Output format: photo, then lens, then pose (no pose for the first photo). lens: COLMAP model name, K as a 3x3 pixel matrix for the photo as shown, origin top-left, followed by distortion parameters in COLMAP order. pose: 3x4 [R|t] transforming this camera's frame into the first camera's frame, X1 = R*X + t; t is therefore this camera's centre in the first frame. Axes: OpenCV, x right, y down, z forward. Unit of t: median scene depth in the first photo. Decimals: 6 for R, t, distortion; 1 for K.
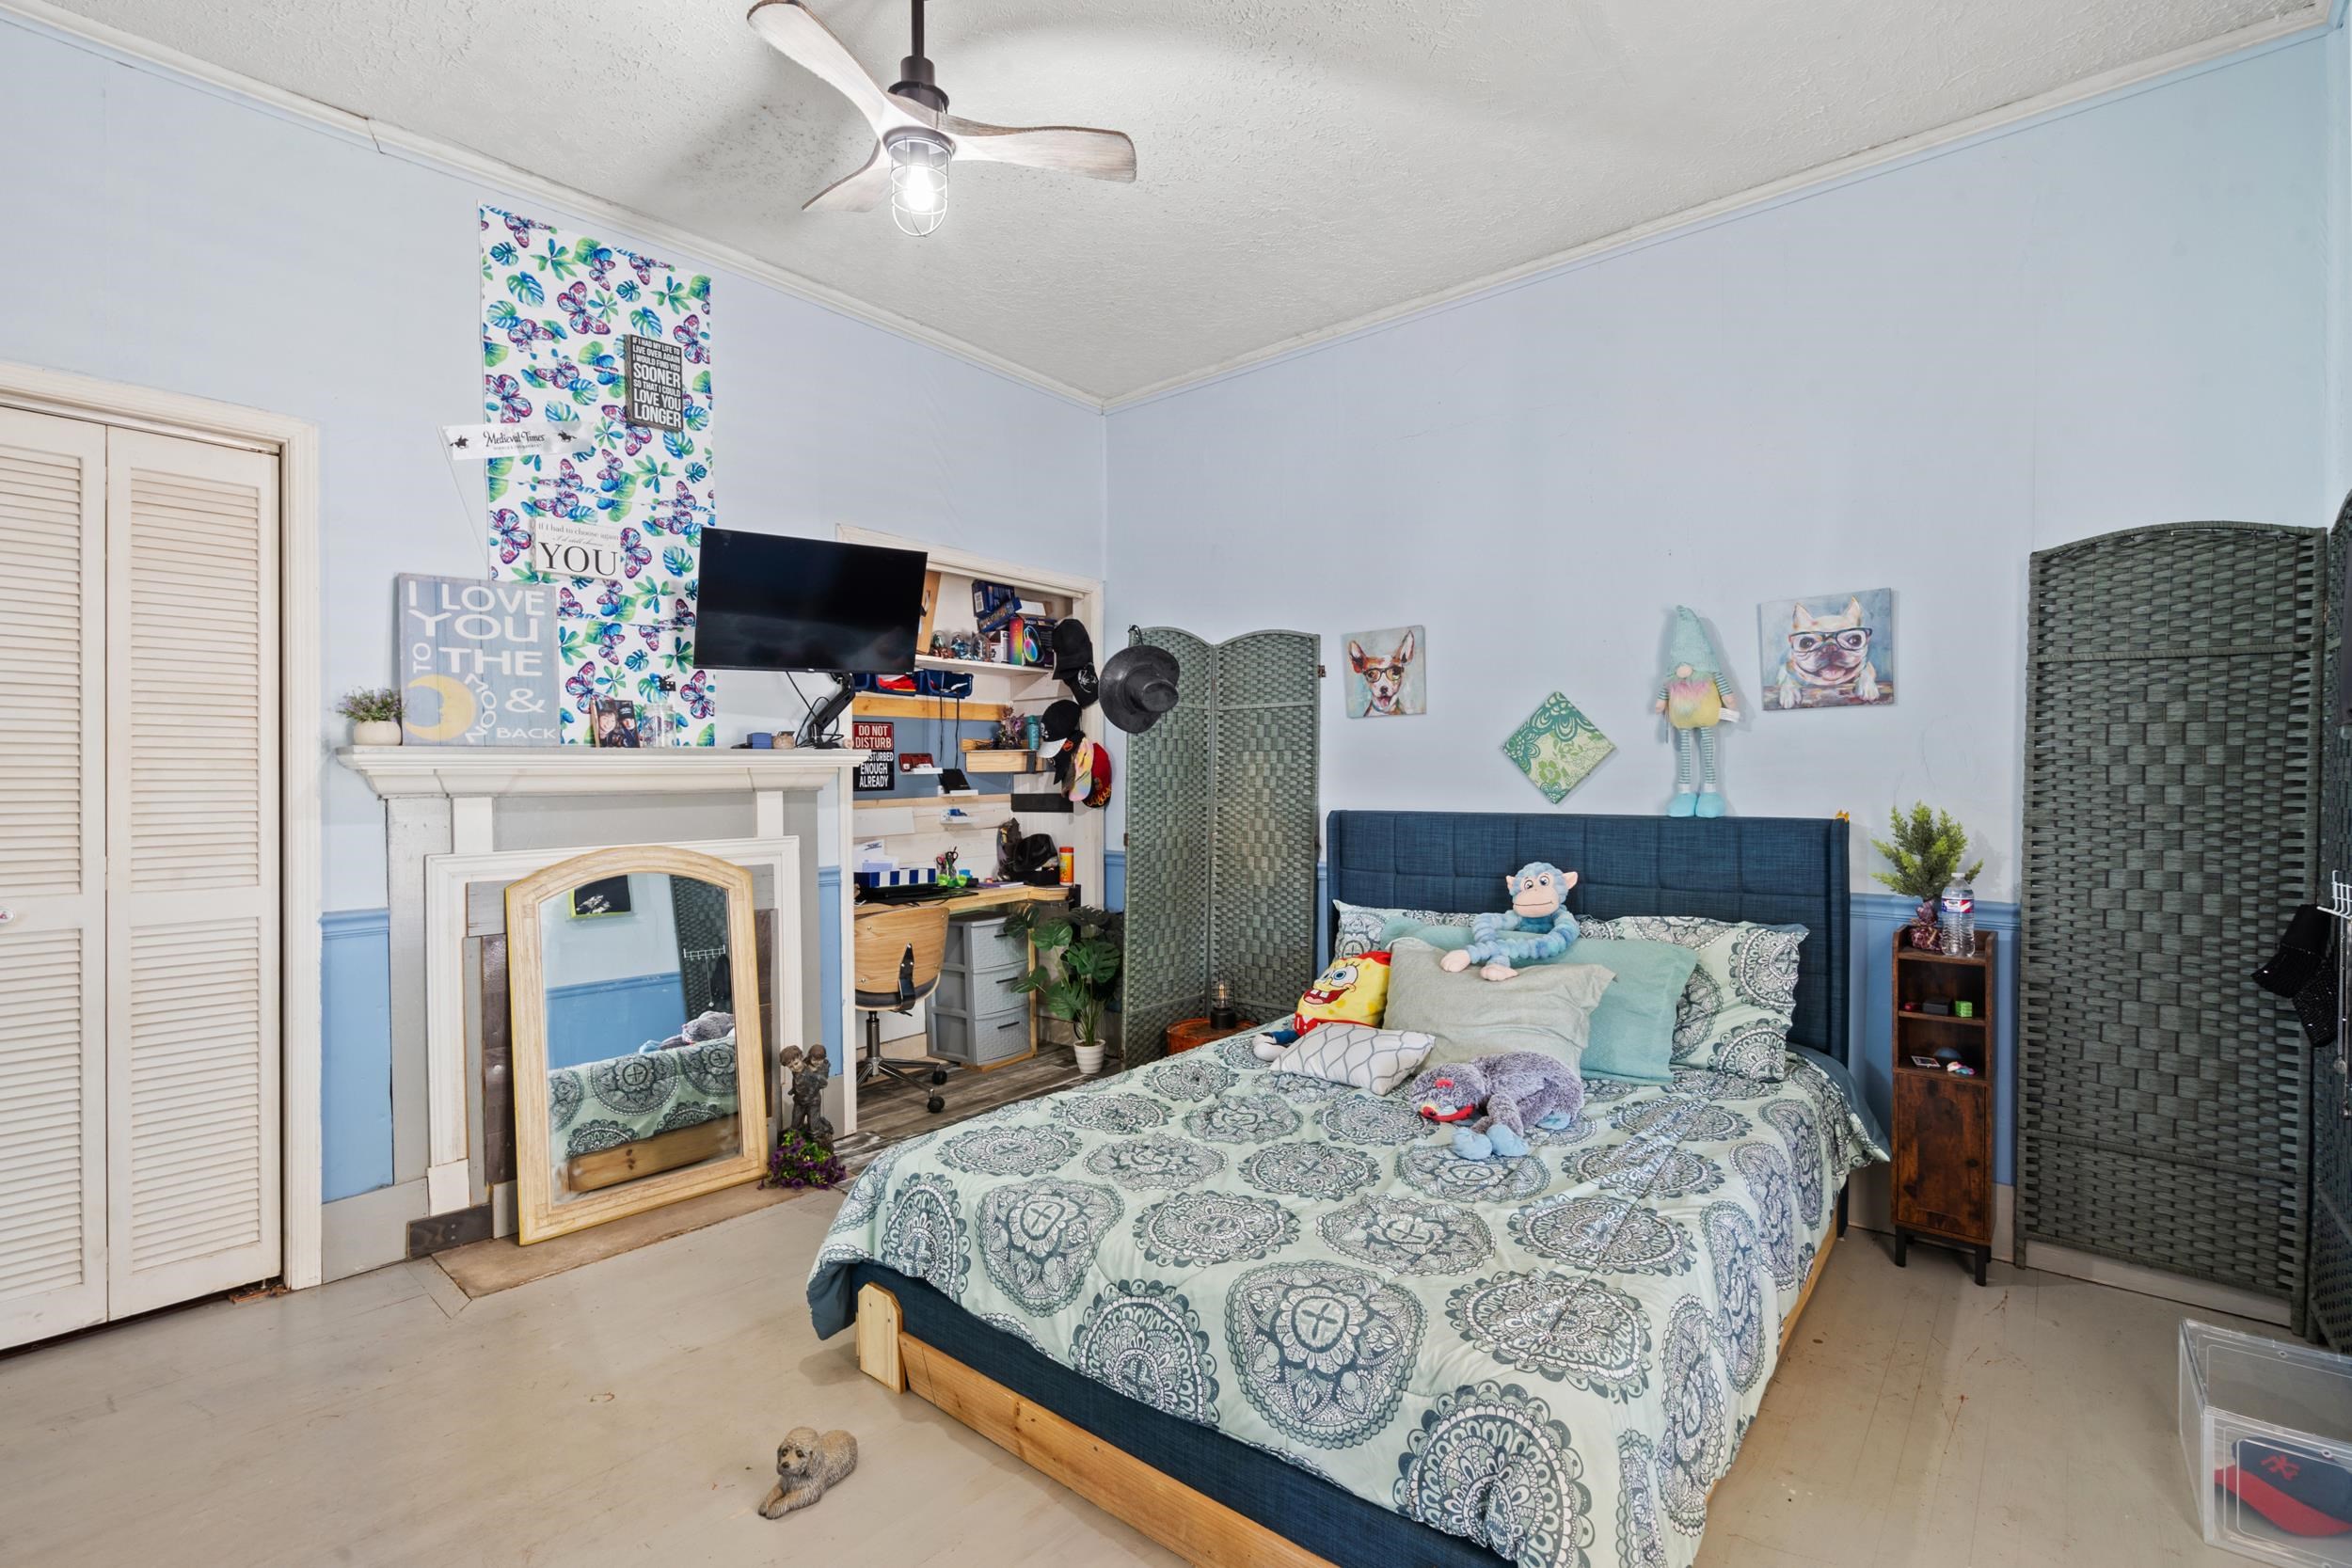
lens RADIAL K [[1069.0, 0, 1180.0], [0, 1069.0, 791.5], [0, 0, 1]] dist [-0.007731, 0.002910]
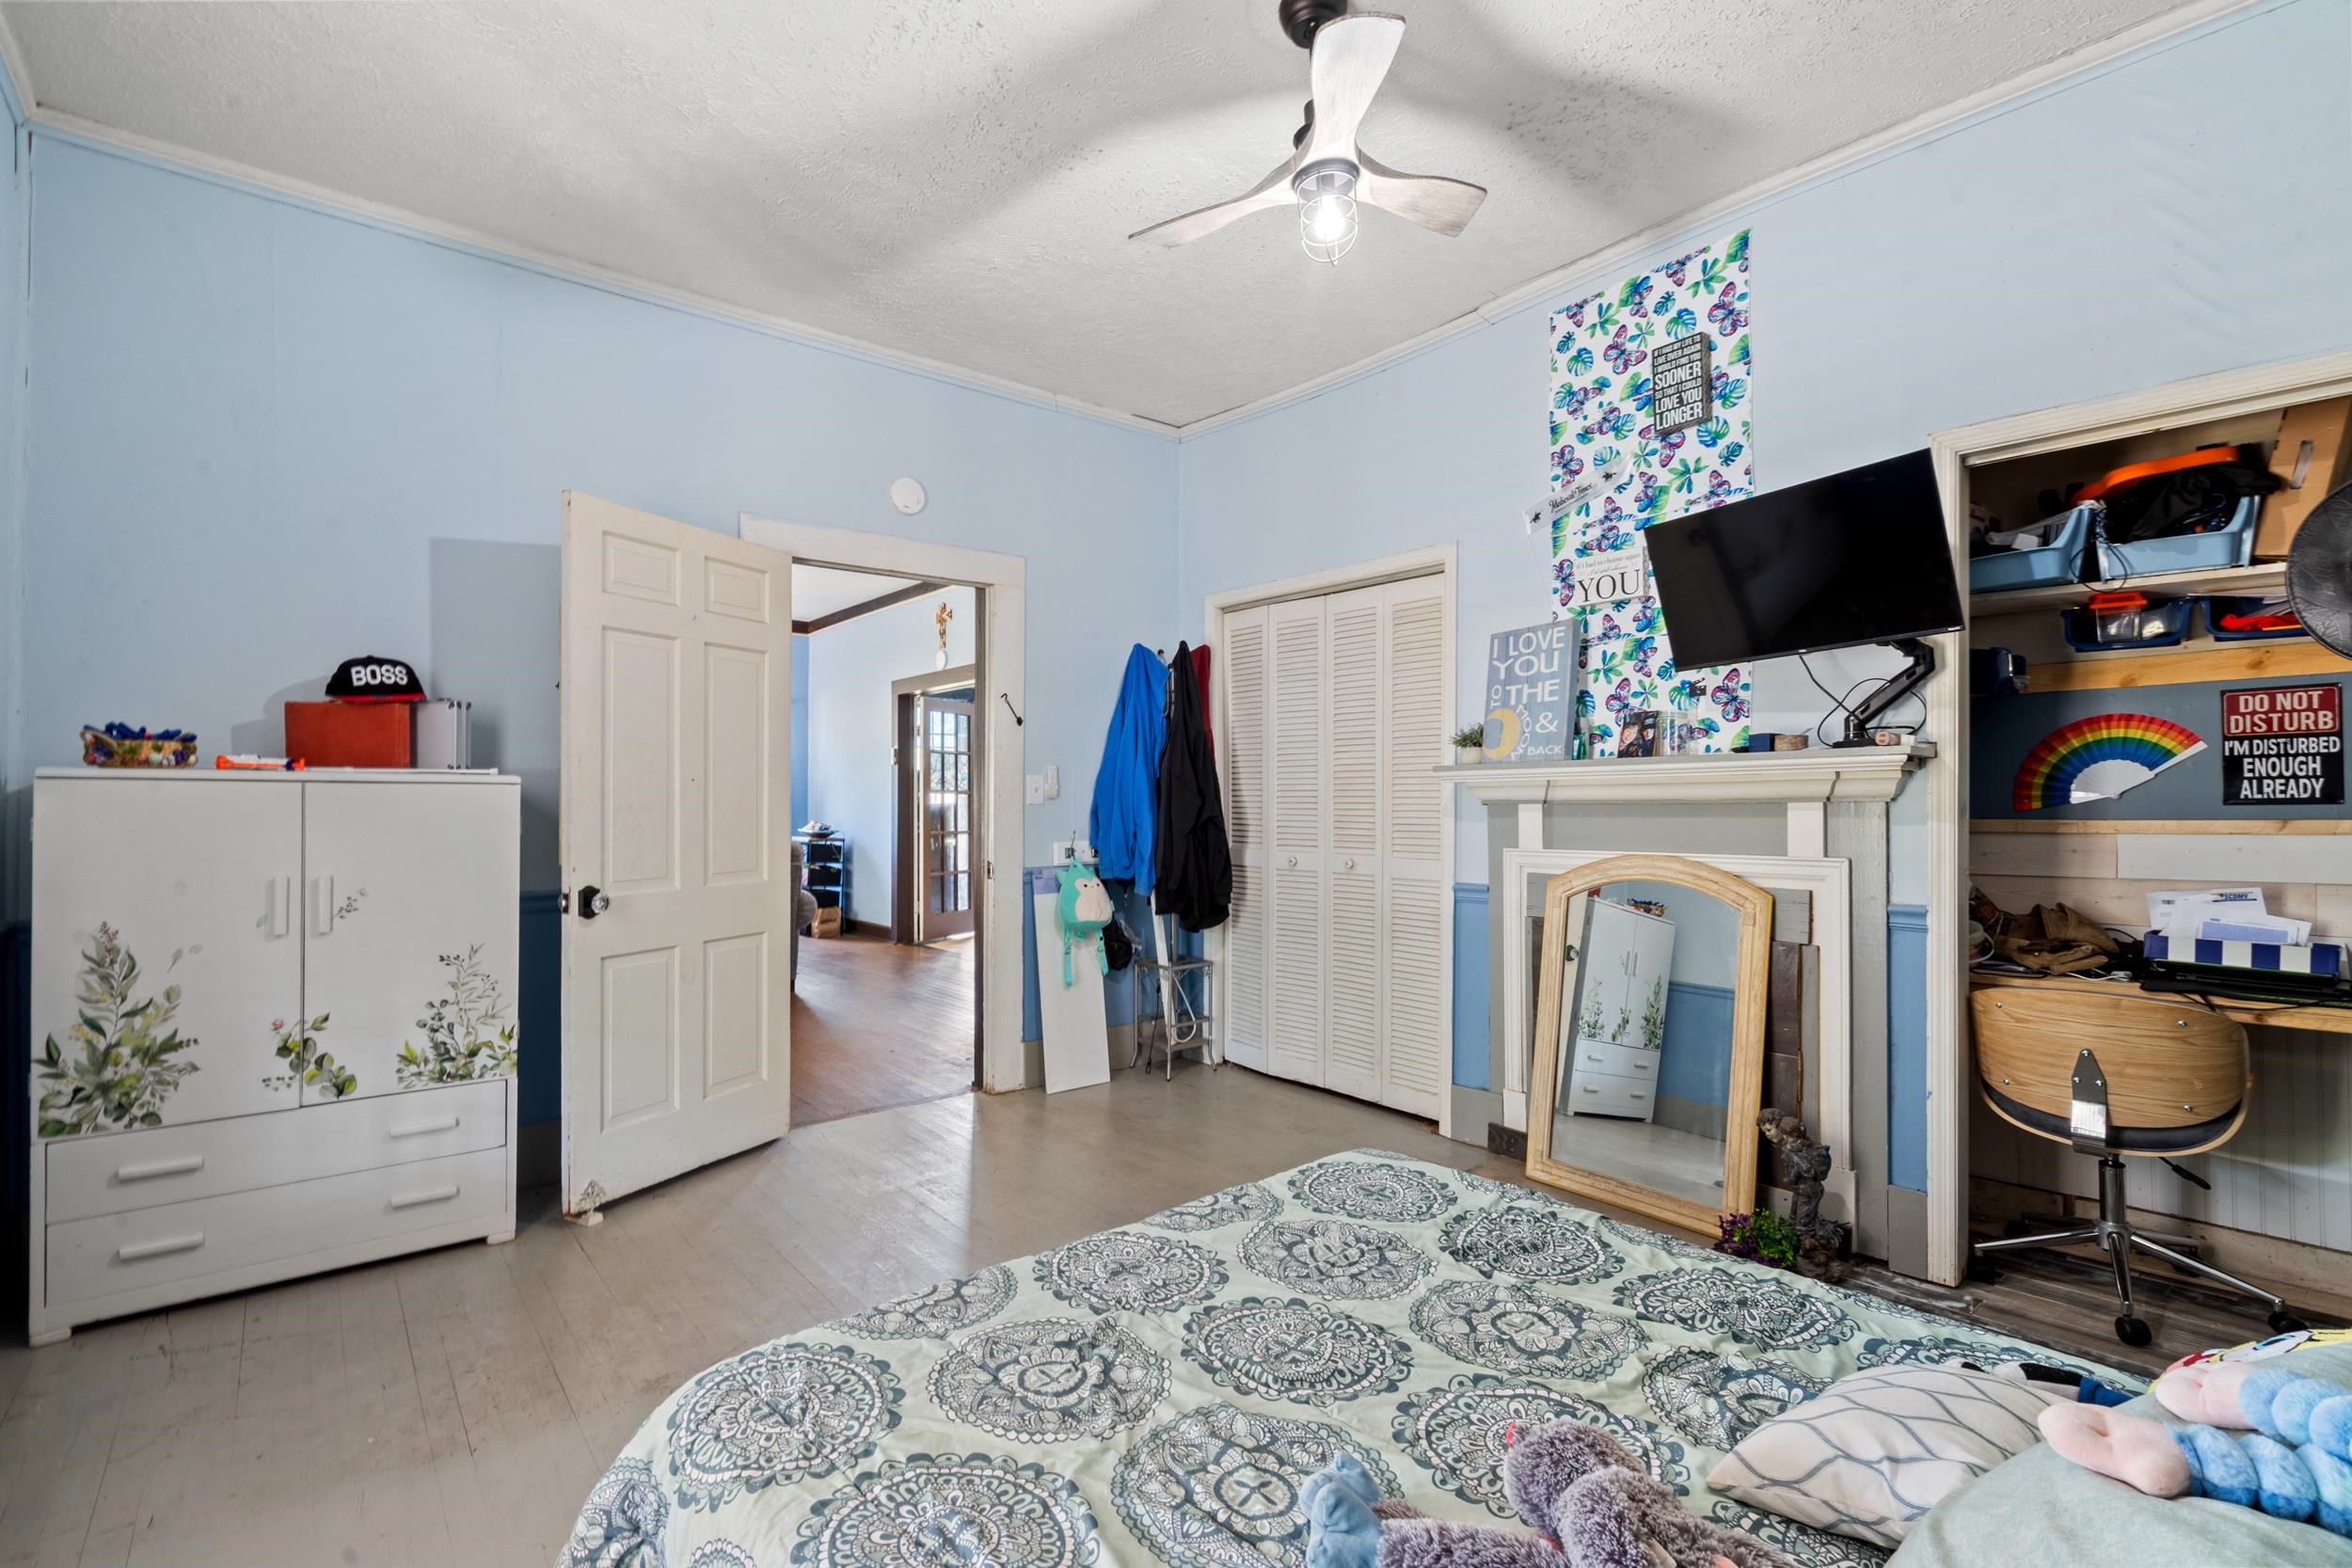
lens RADIAL K [[1069.0, 0, 1161.1], [0, 1069.0, 802.7], [0, 0, 1]] dist [-0.007731, 0.002910]
pose [[-0.182994, 0.010207, -0.983061, 0.584612], [-0.005909, 0.999917, 0.011482, -0.006876], [0.983096, 0.007910, -0.182919, 0.744058]]
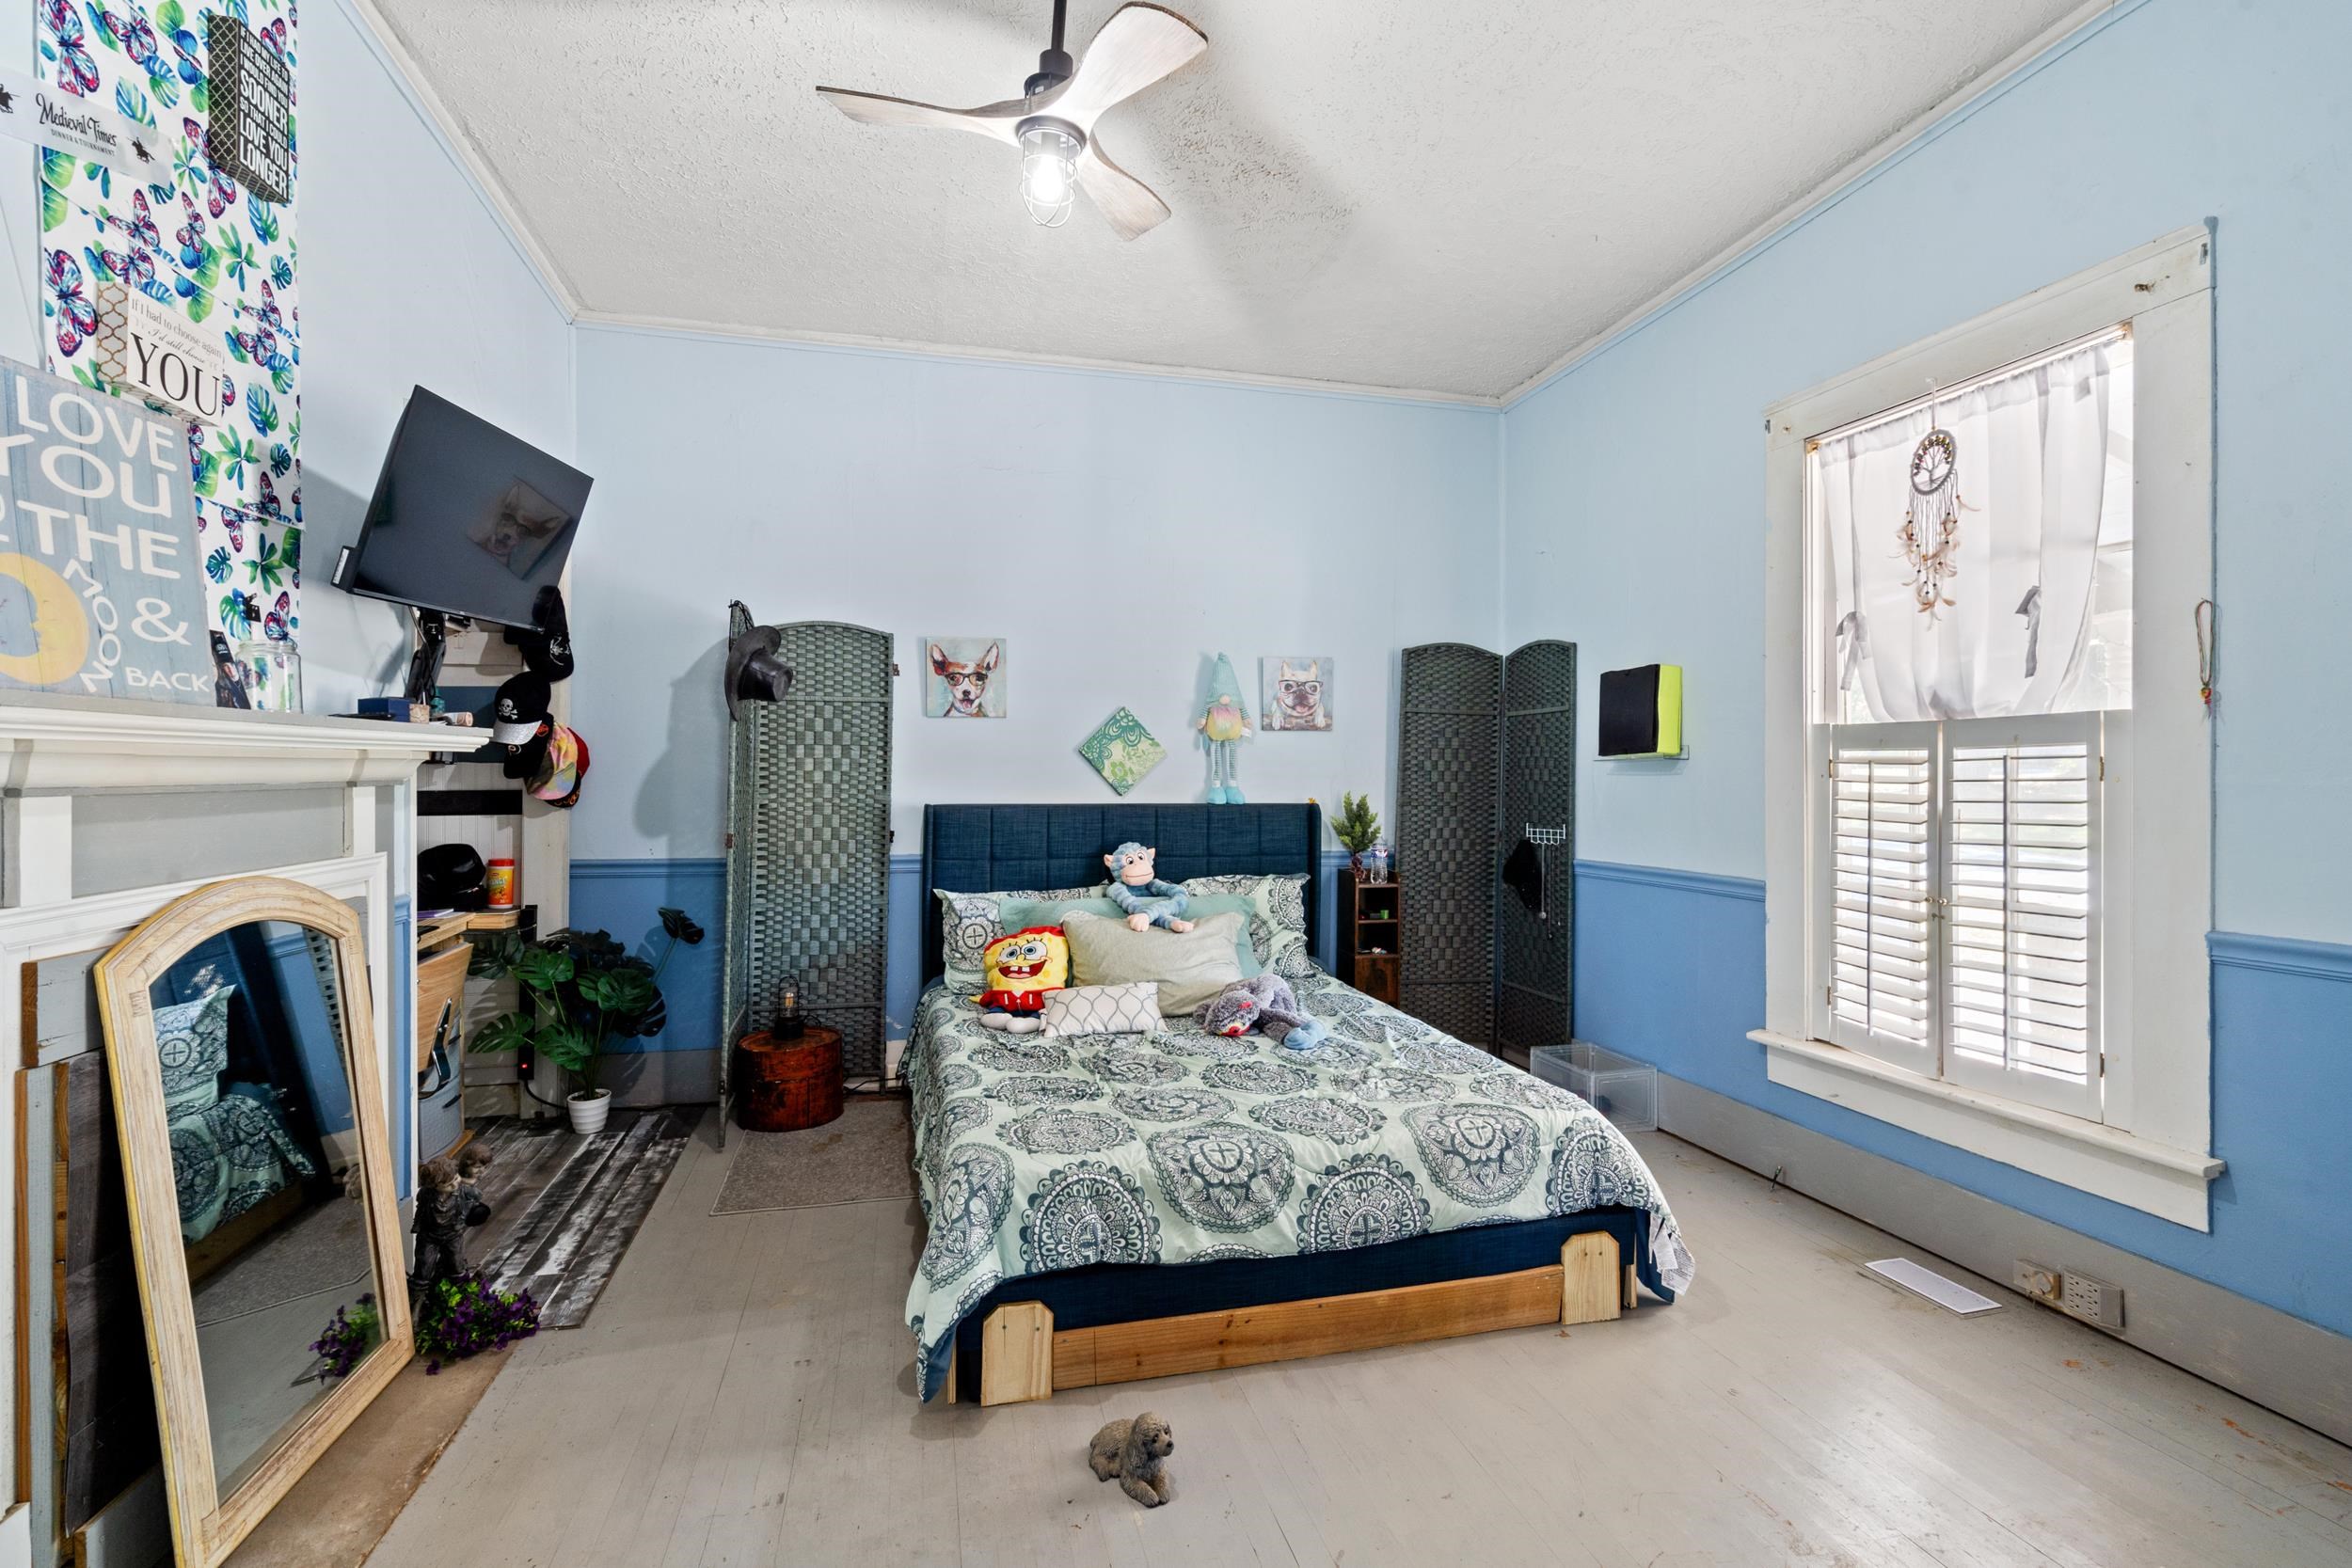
lens RADIAL K [[1069.0, 0, 1176.4], [0, 1069.0, 782.3], [0, 0, 1]] dist [-0.007731, 0.002910]
pose [[0.586019, 0.002930, 0.810292, -0.702376], [0.002695, 0.999981, -0.005565, 0.002990], [-0.810293, 0.005445, 0.586000, 0.232398]]
